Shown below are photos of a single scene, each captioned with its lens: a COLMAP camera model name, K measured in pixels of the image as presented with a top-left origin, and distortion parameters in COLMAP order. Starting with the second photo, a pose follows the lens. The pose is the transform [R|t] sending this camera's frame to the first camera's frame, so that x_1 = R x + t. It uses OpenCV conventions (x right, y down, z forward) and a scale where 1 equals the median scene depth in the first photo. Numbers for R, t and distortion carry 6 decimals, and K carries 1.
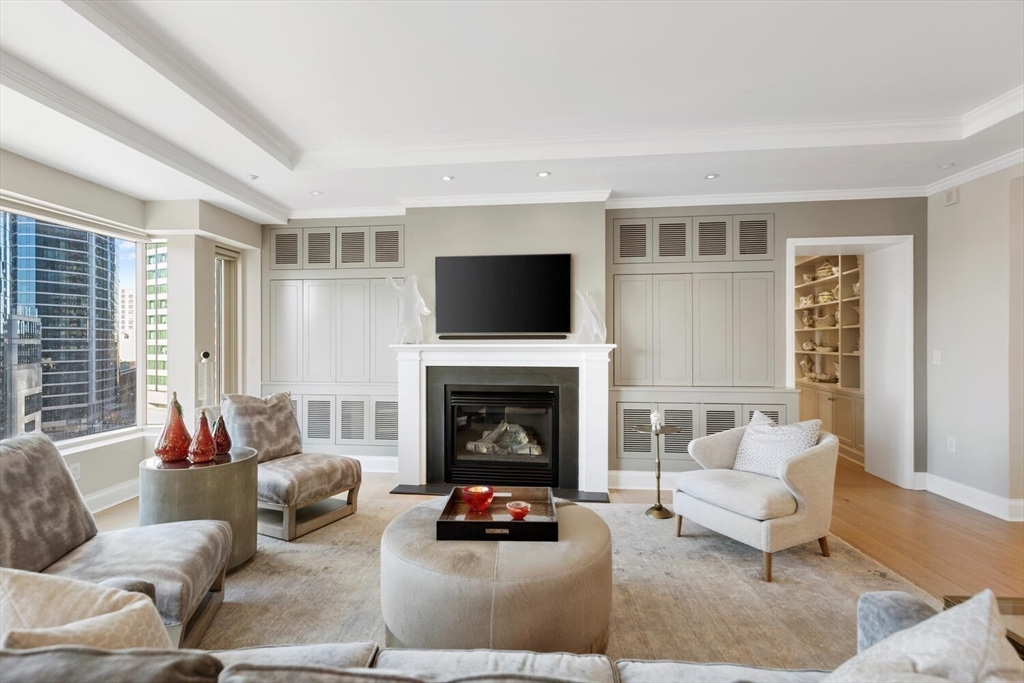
lens RADIAL K [[463.3, 0, 512.0], [0, 463.3, 341.5], [0, 0, 1]] dist [0.001835, 0.000219]
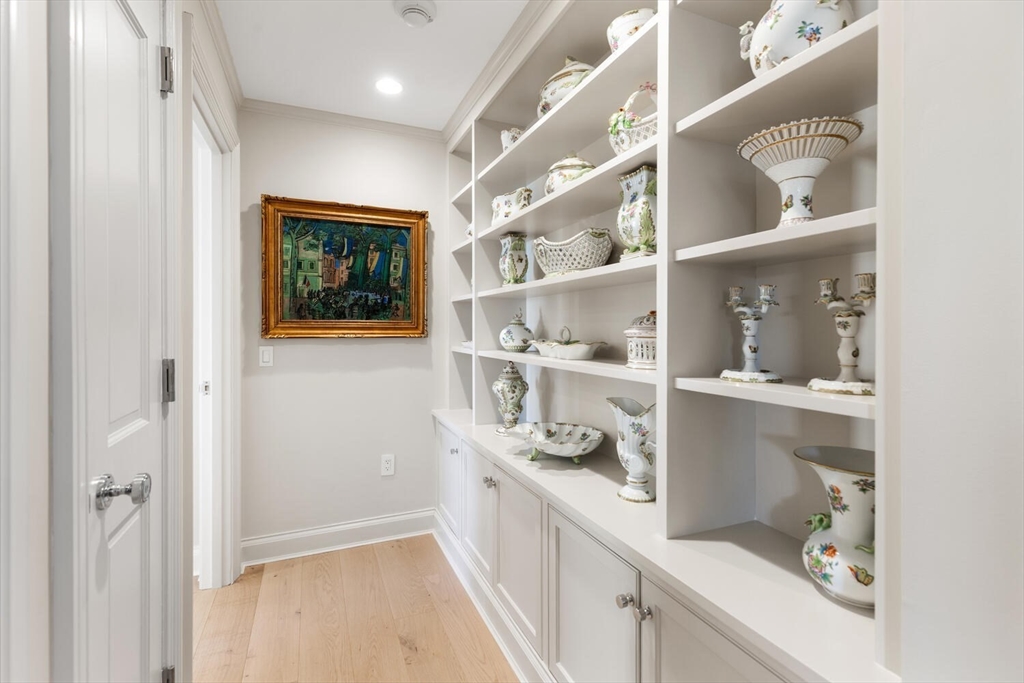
lens RADIAL K [[469.3, 0, 511.3], [0, 469.3, 325.3], [0, 0, 1]] dist [0.001953, 0.000167]
pose [[0.821865, -0.000069, 0.569682, 0.437467], [-0.003503, 0.999980, 0.005174, -0.001718], [-0.569671, -0.006248, 0.821849, 0.711156]]
